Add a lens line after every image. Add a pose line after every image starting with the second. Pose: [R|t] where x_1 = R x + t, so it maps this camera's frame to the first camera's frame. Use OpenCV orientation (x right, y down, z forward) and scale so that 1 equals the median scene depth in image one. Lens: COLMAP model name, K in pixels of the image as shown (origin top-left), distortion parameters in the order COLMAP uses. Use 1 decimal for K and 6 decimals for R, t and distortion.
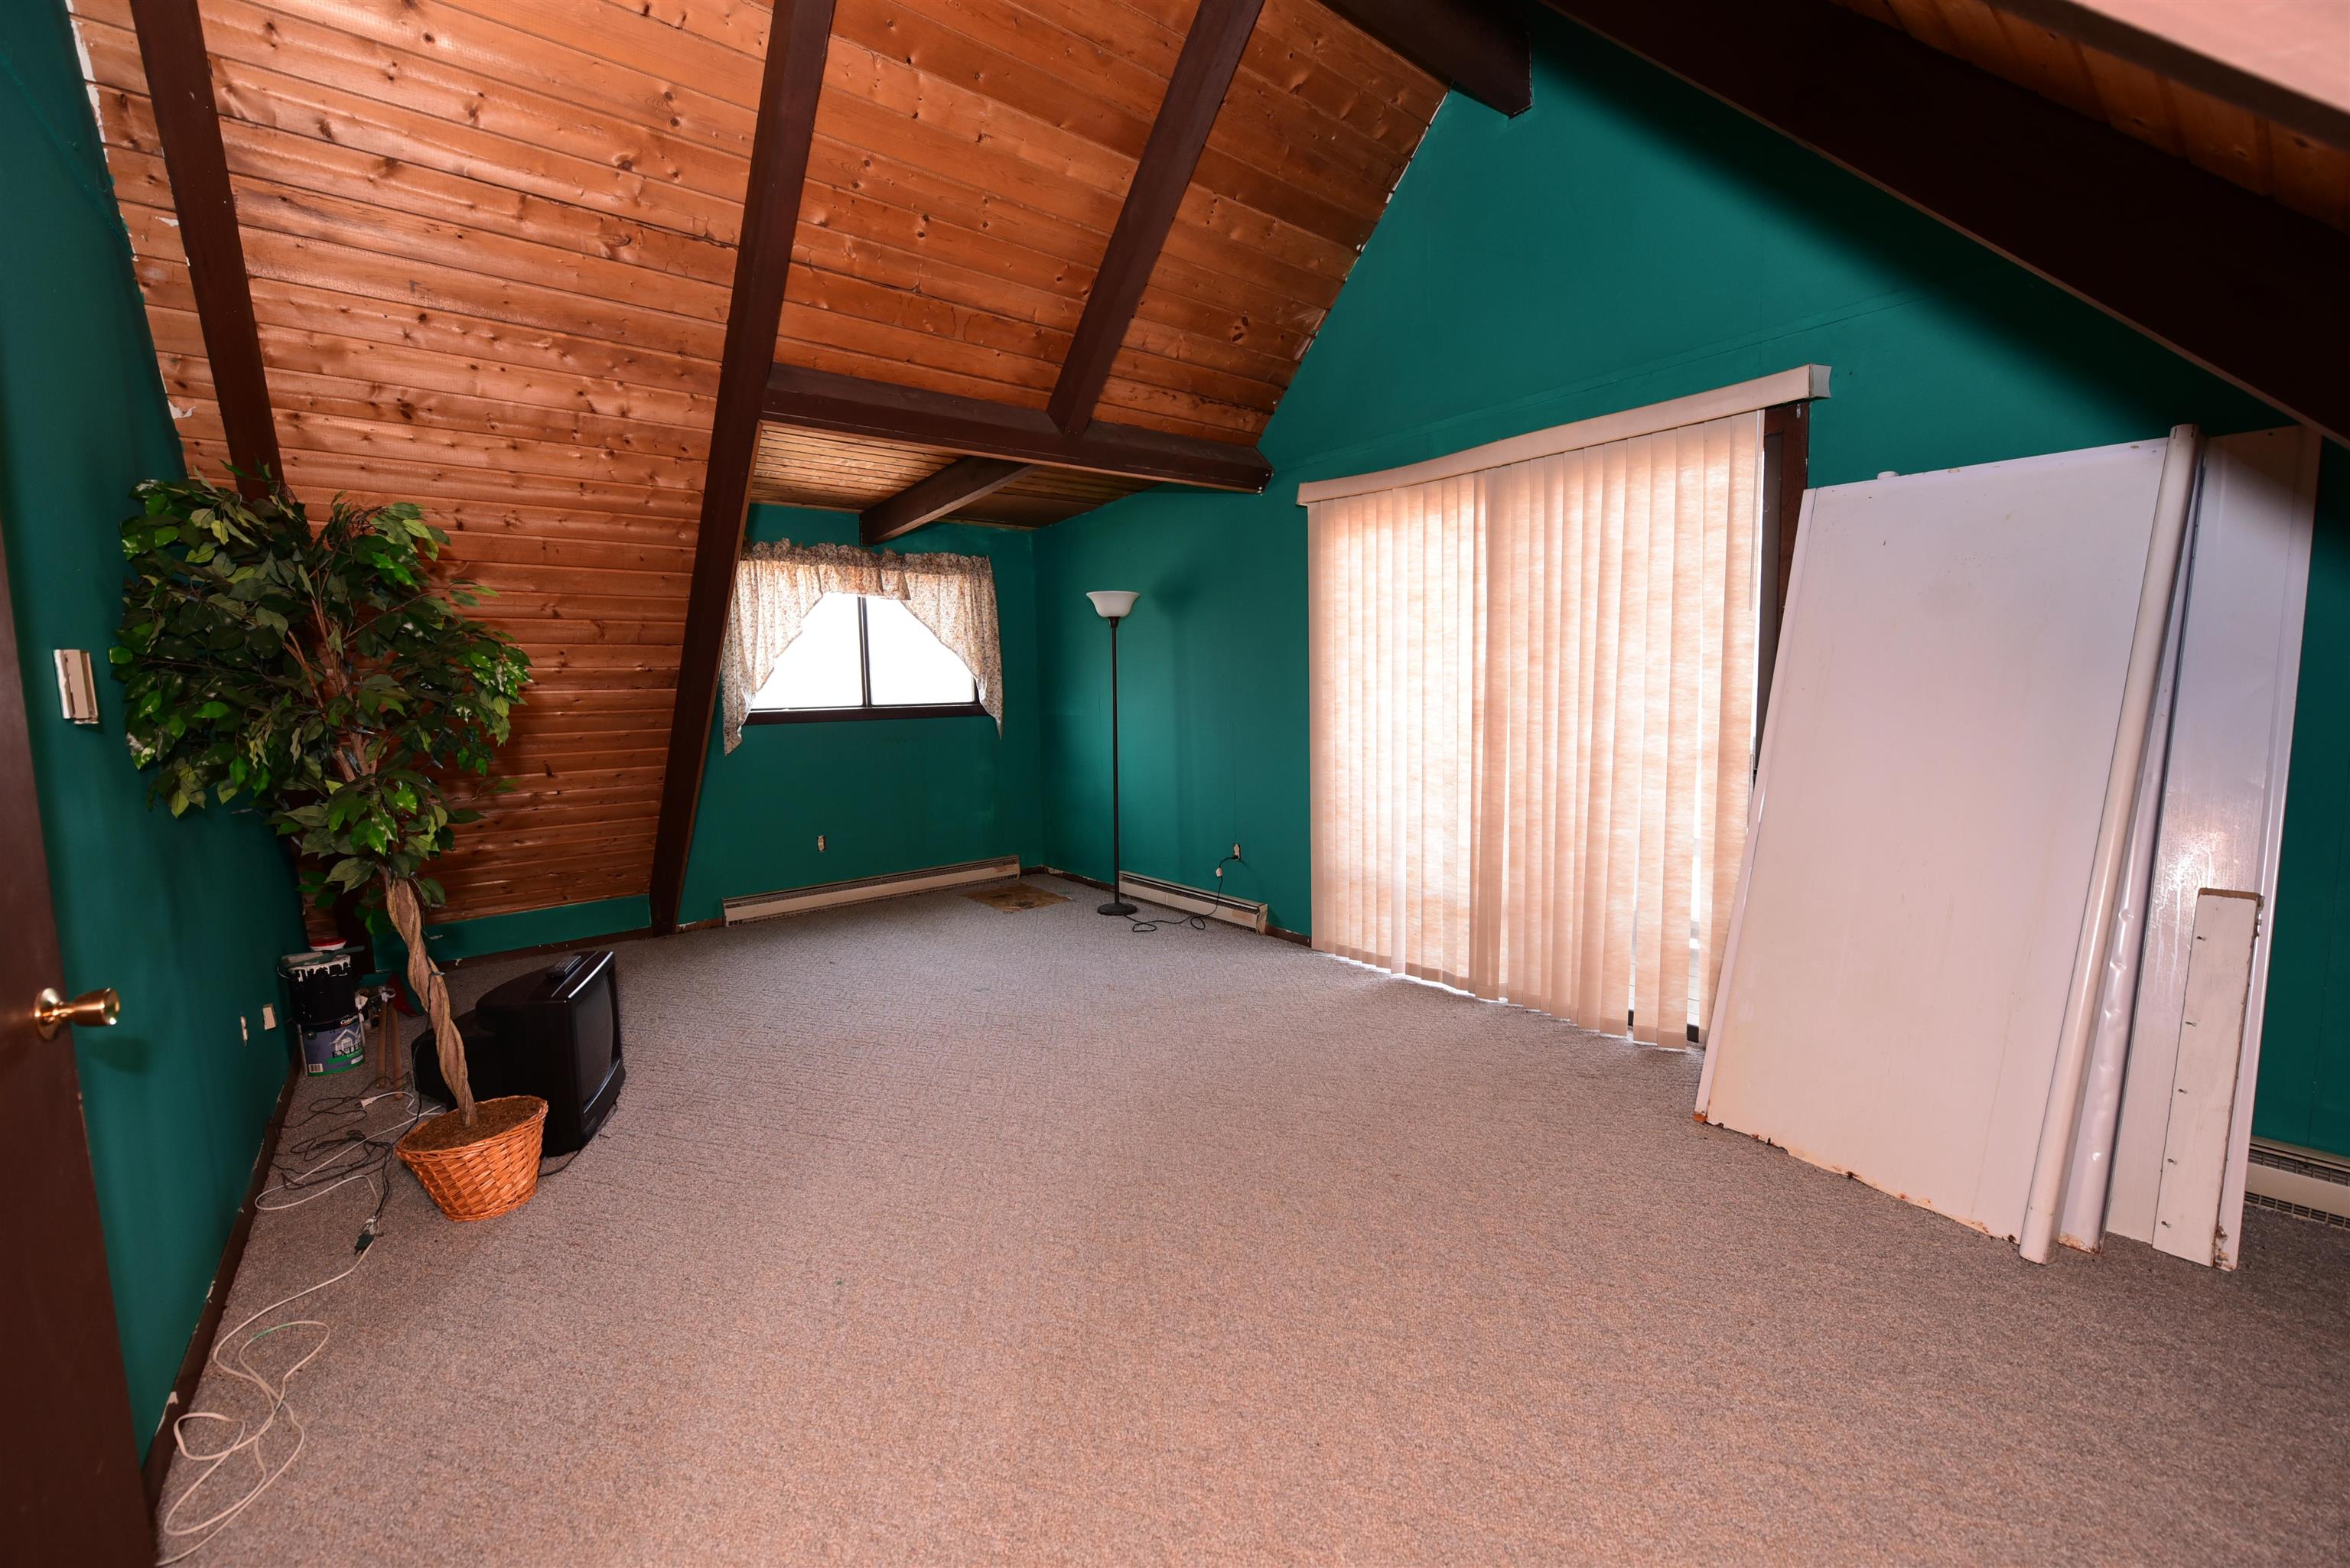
lens RADIAL K [[927.6, 0, 1184.9], [0, 927.6, 782.9], [0, 0, 1]] dist [-0.006962, -0.001003]
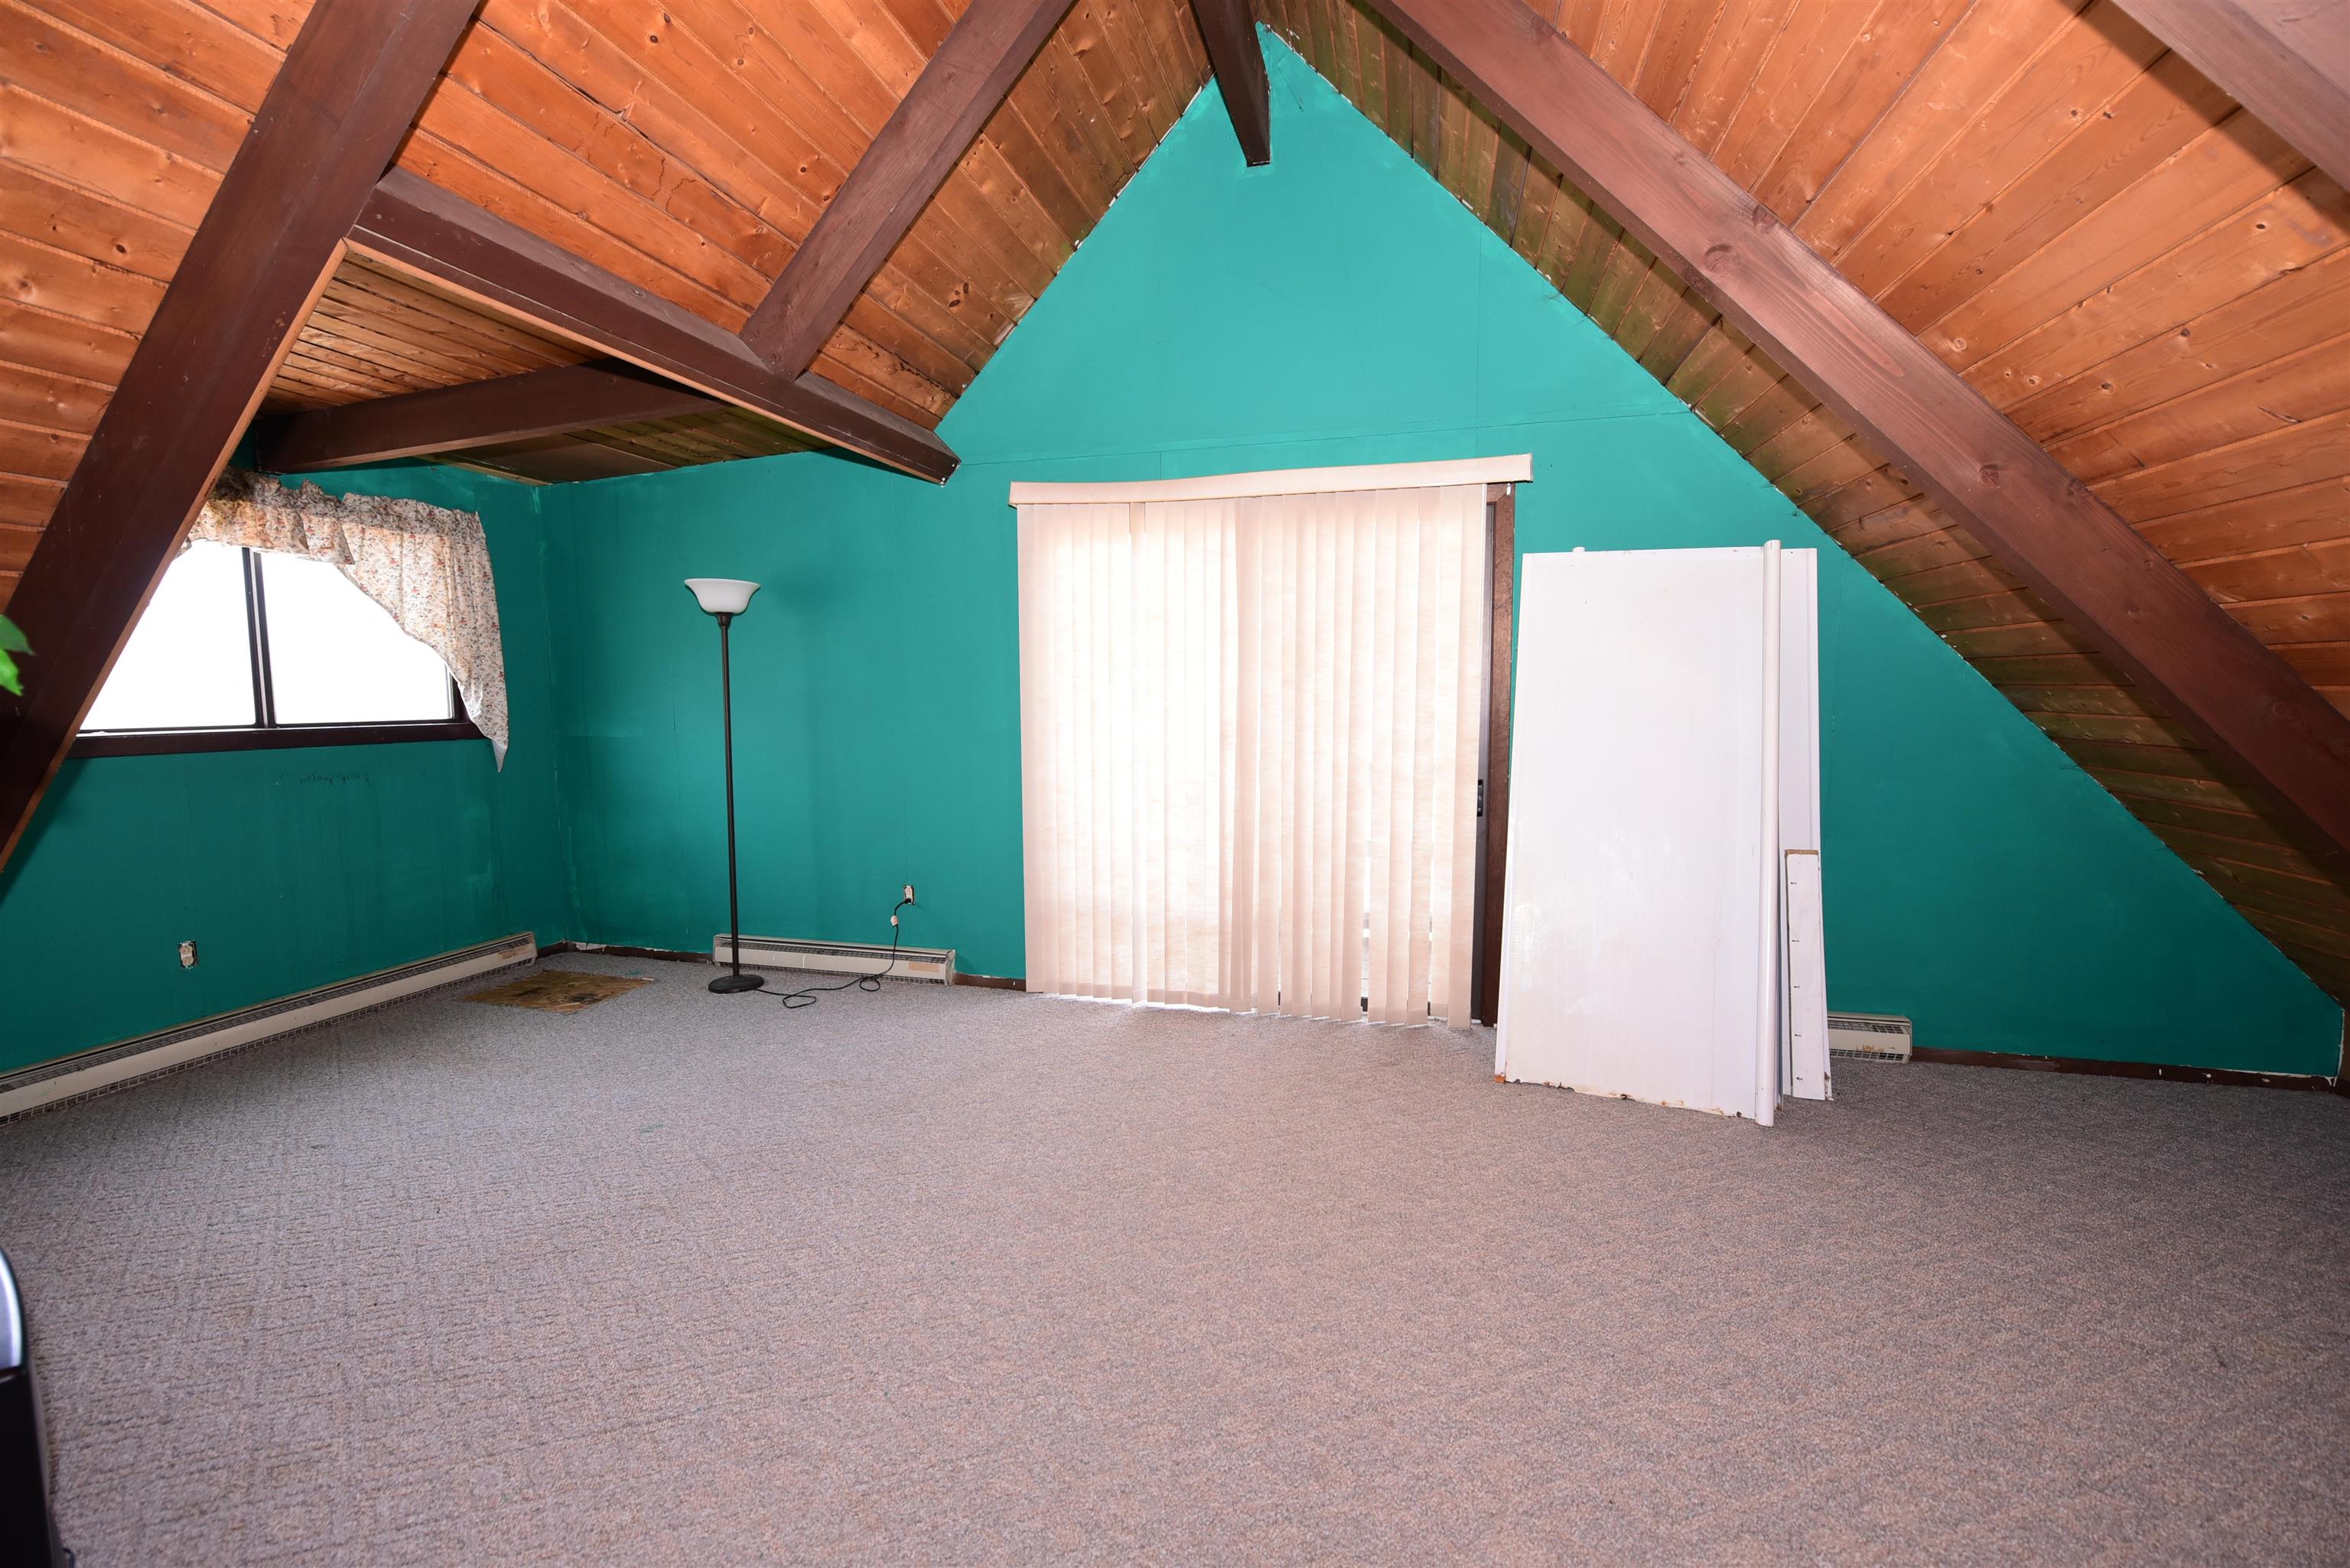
lens RADIAL K [[927.6, 0, 1184.9], [0, 927.6, 782.9], [0, 0, 1]] dist [-0.006962, -0.001003]
pose [[0.808045, -0.037301, 0.587938, -0.307356], [0.046702, 0.998909, -0.000812, -0.021409], [-0.587266, 0.028114, 0.808905, 0.189089]]
